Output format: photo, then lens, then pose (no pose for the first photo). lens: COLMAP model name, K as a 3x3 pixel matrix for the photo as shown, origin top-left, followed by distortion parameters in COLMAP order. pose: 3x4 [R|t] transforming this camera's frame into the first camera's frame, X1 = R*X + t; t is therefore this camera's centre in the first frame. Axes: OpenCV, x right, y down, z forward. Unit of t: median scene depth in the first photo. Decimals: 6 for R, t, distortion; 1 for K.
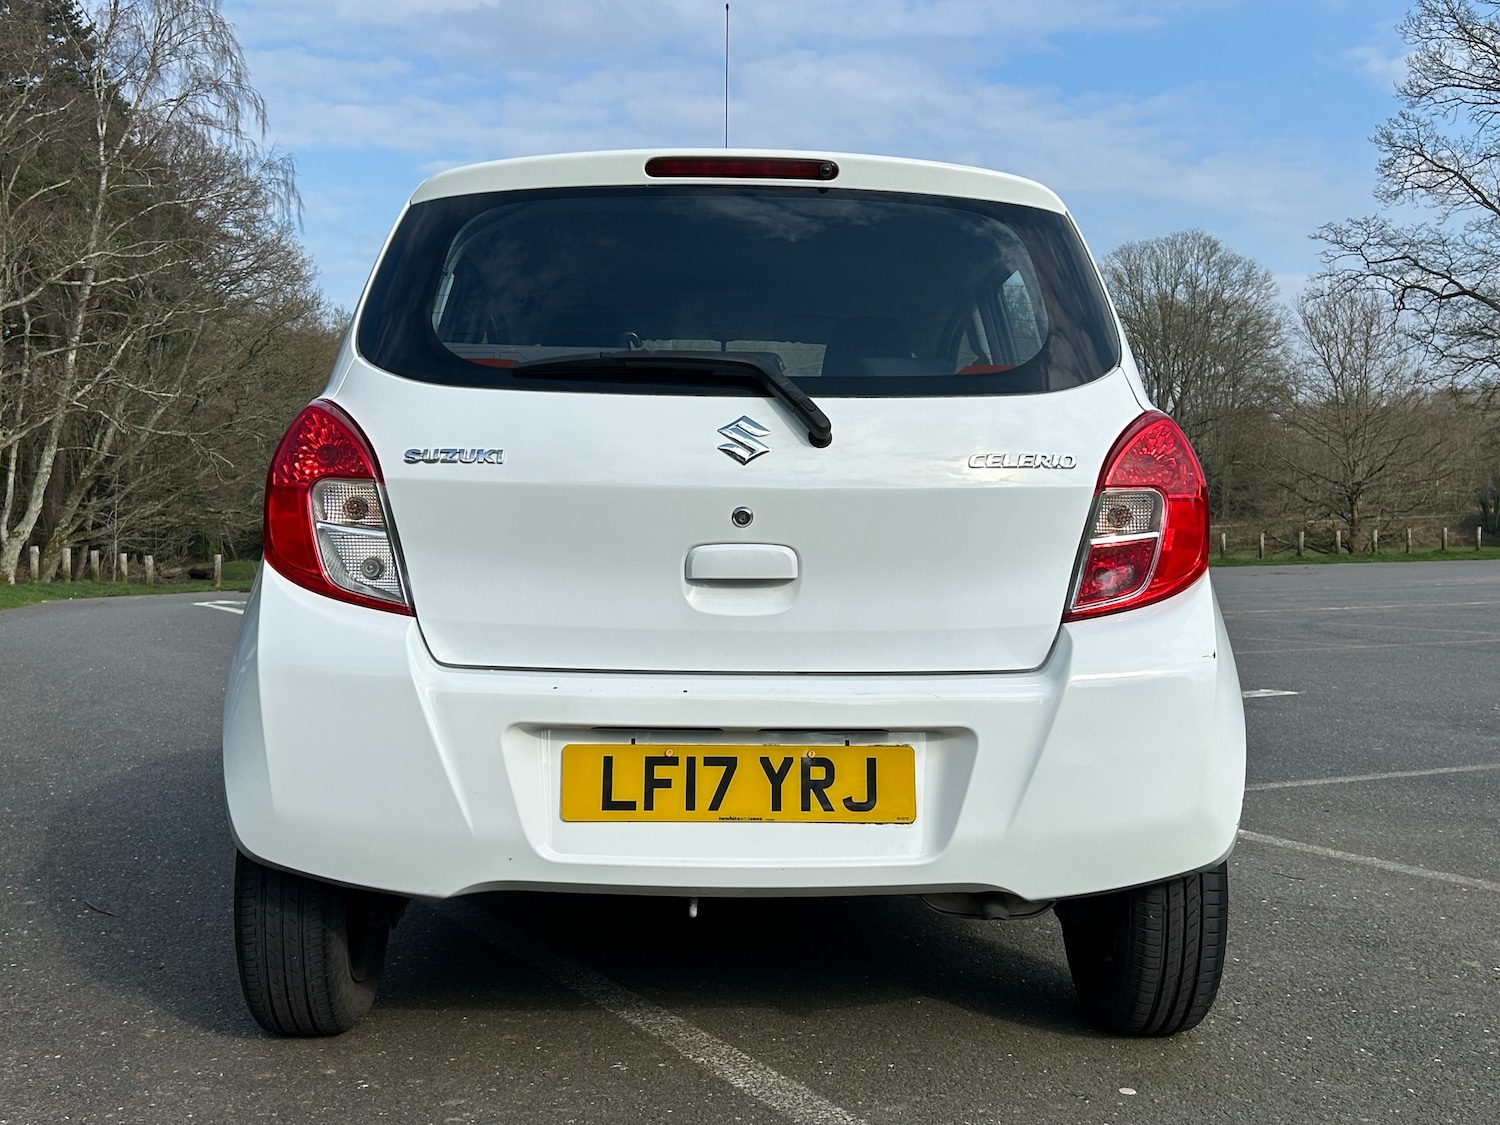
lens RADIAL K [[1646.7, 0, 738.2], [0, 1646.7, 549.0], [0, 0, 1]] dist [0.127650, -0.279002]
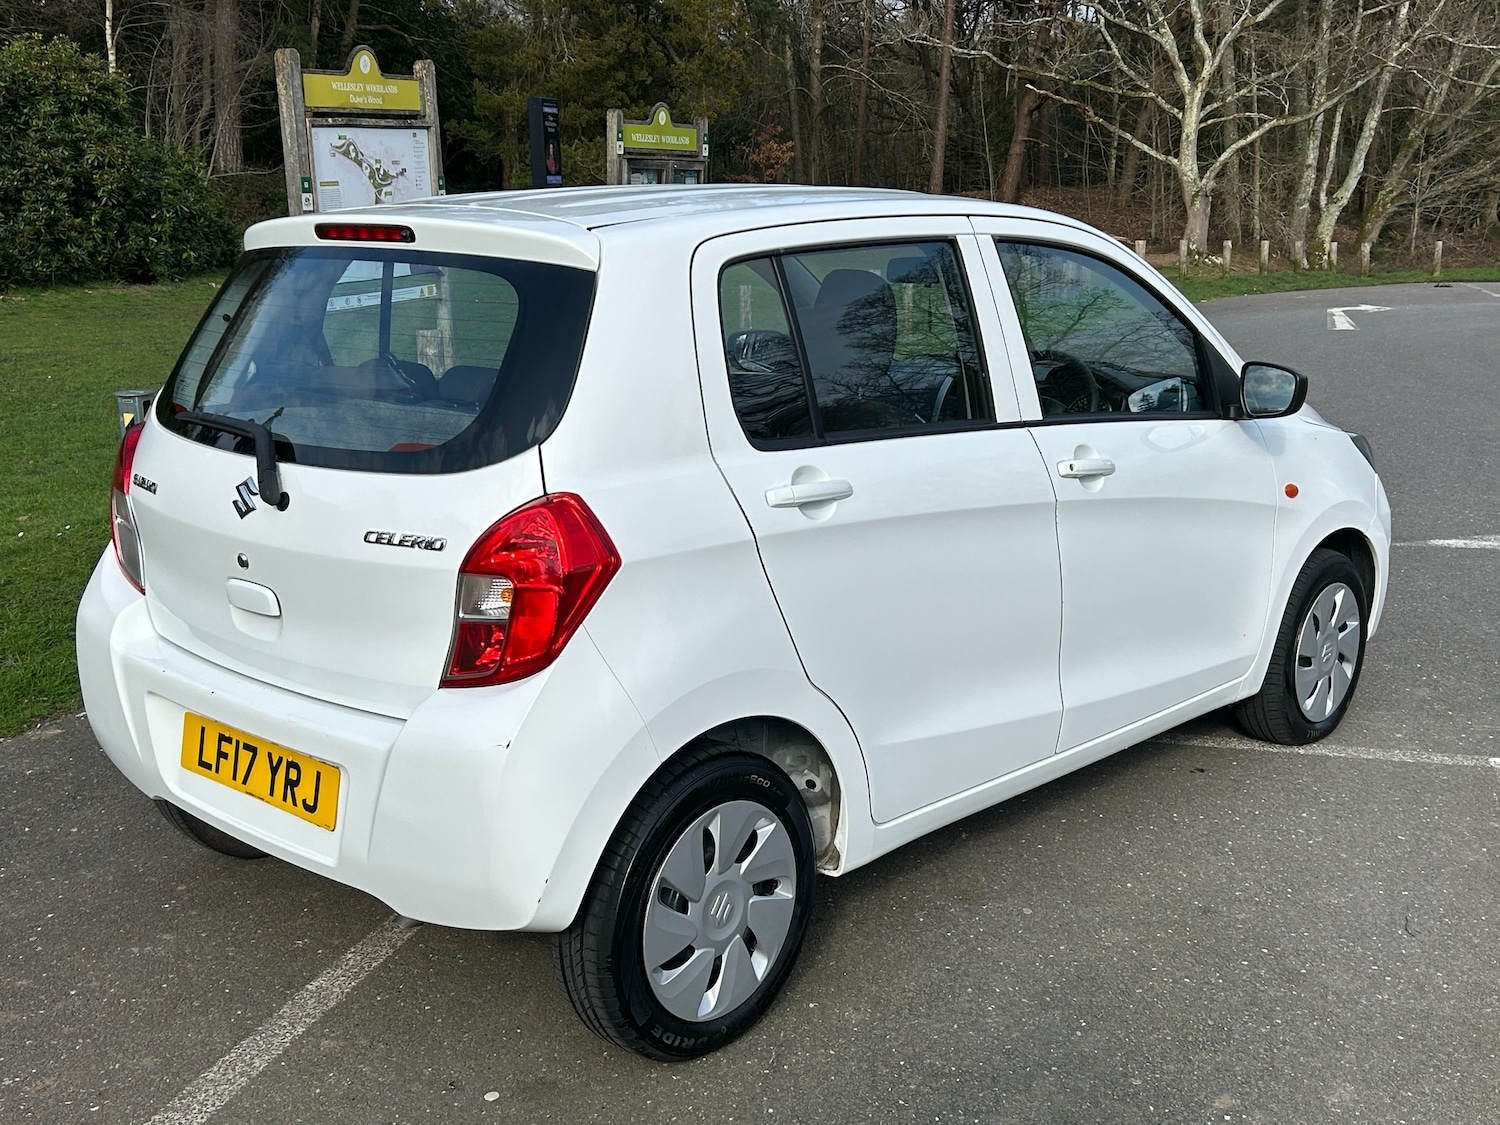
lens RADIAL K [[1637.9, 0, 750.0], [0, 1637.9, 562.5], [0, 0, 1]] dist [0.137479, -0.253622]
pose [[0.718486, 0.136983, -0.681919, 1.087315], [0.010706, 0.978120, 0.207764, -0.264399], [0.695459, -0.156576, 0.701299, 0.390759]]
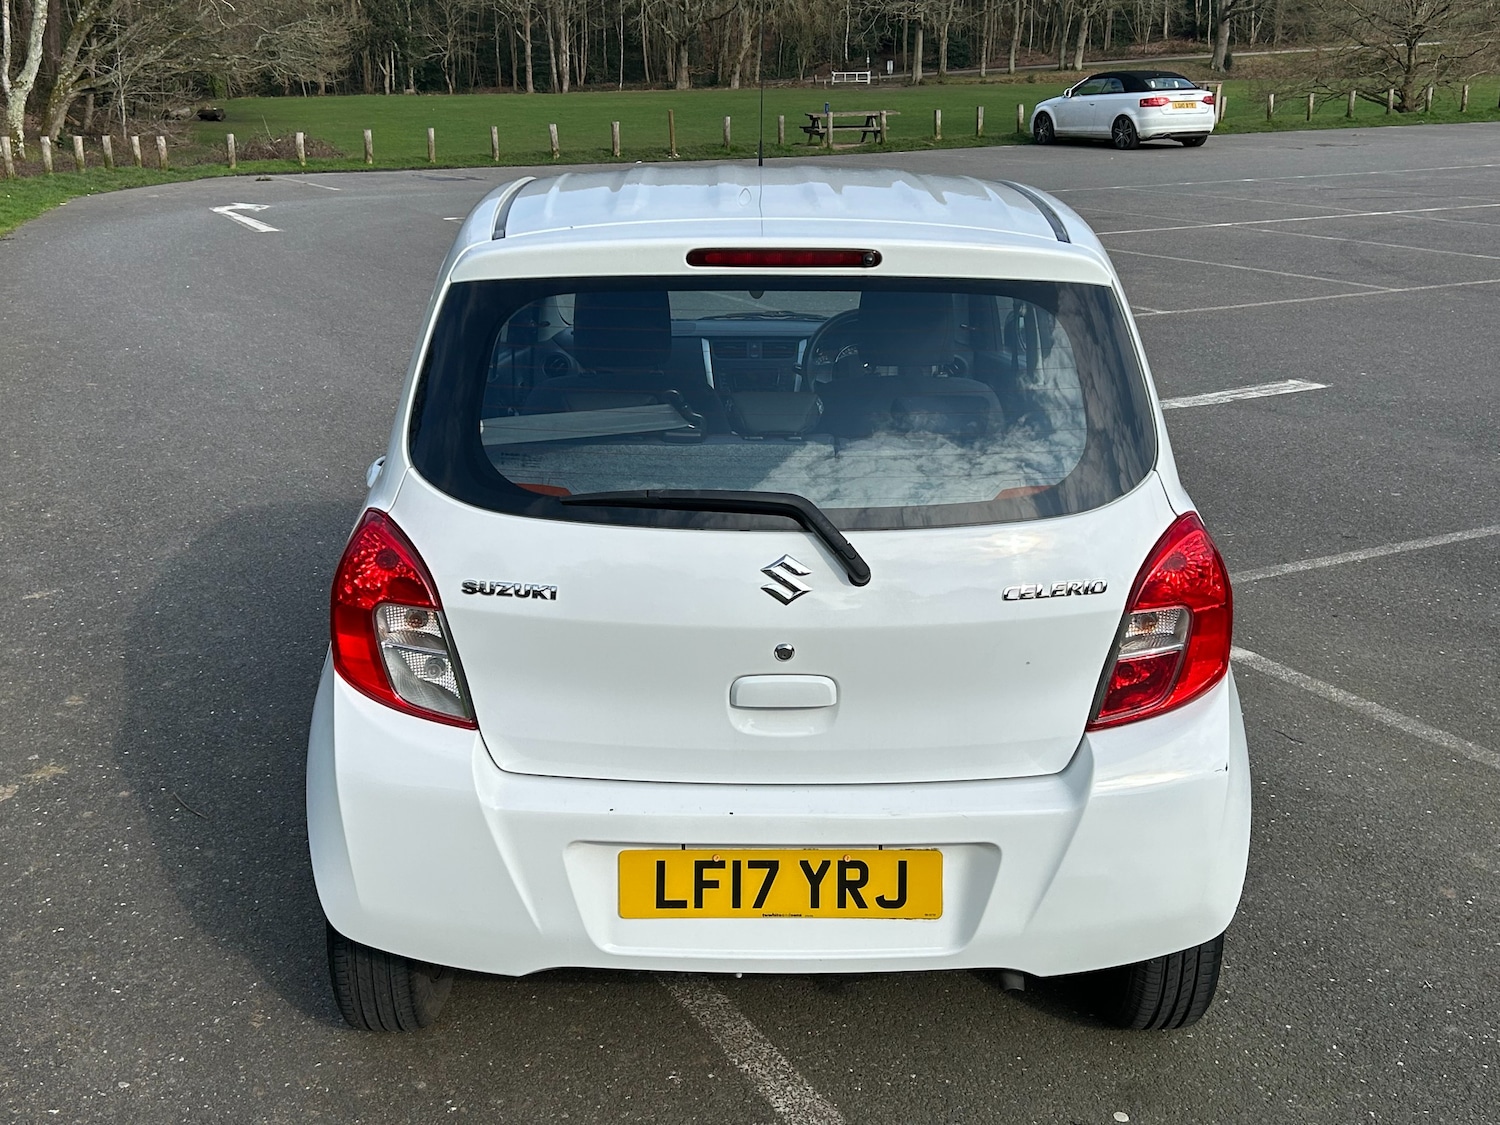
lens RADIAL K [[1646.7, 0, 738.2], [0, 1646.7, 549.0], [0, 0, 1]] dist [0.127650, -0.279002]
pose [[0.999883, 0.000539, -0.015266, -0.010867], [0.003615, 0.962634, 0.270781, -0.360551], [0.014841, -0.270805, 0.962520, 0.004204]]
